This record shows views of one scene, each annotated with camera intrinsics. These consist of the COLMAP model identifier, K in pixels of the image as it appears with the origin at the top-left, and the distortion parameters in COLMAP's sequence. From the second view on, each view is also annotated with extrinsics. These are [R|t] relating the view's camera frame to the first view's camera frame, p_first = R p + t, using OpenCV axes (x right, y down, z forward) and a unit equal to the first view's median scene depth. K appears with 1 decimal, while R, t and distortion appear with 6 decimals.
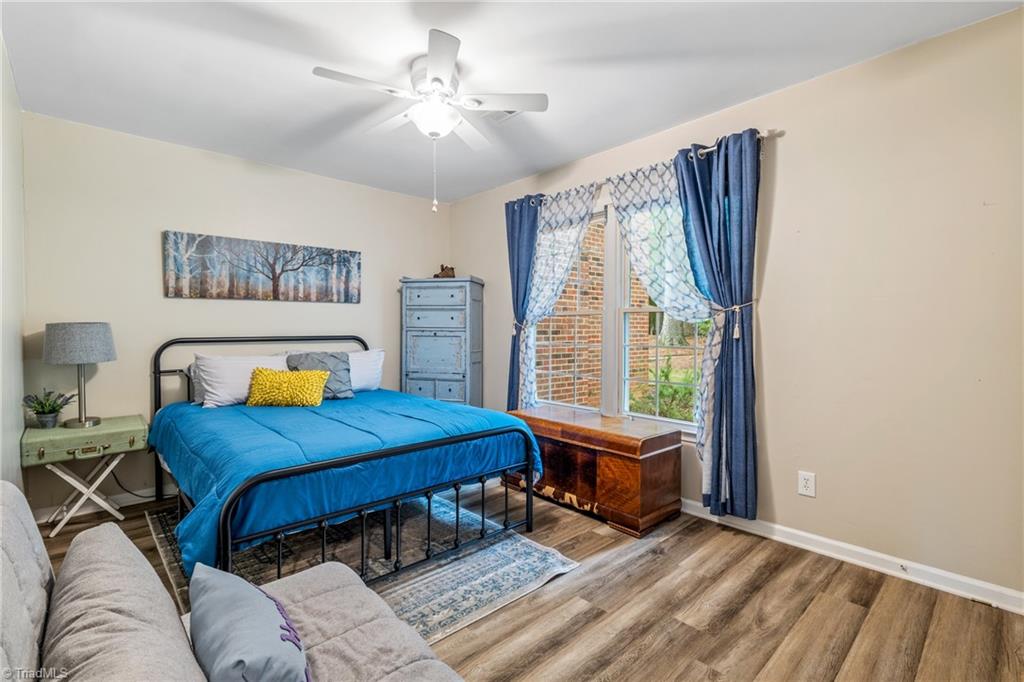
lens RADIAL K [[467.4, 0, 512.4], [0, 467.4, 339.8], [0, 0, 1]] dist [0.000095, -0.000560]
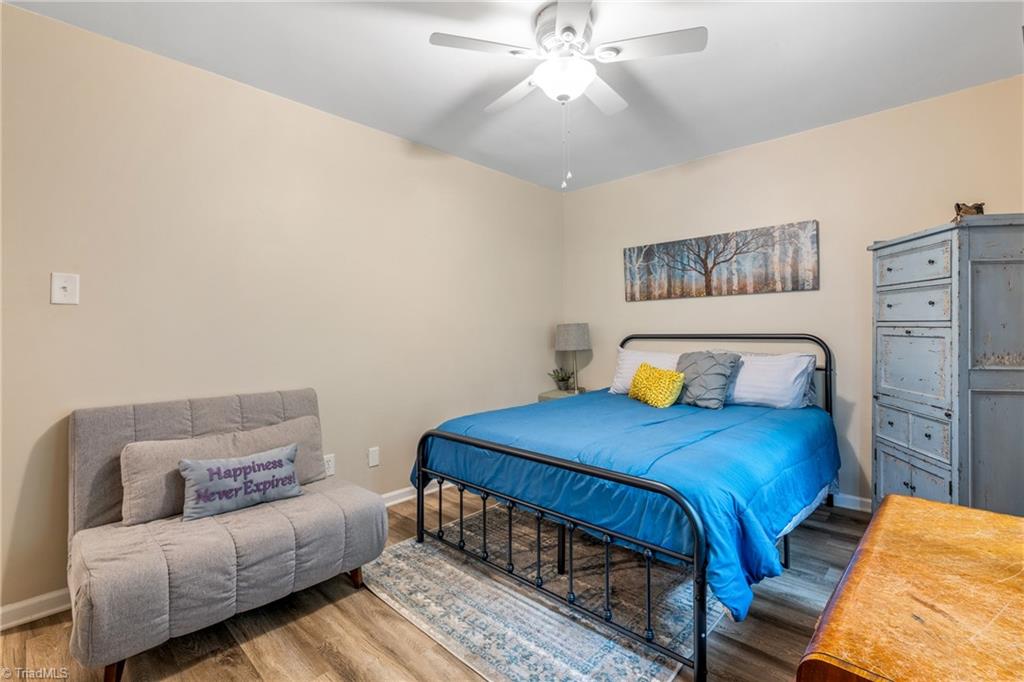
lens RADIAL K [[467.4, 0, 512.4], [0, 467.4, 332.0], [0, 0, 1]] dist [0.000095, -0.000560]
pose [[0.057020, 0.005780, -0.998356, 0.427046], [-0.013174, 0.999901, 0.005036, -0.010915], [0.998286, 0.012865, 0.057091, 0.548512]]
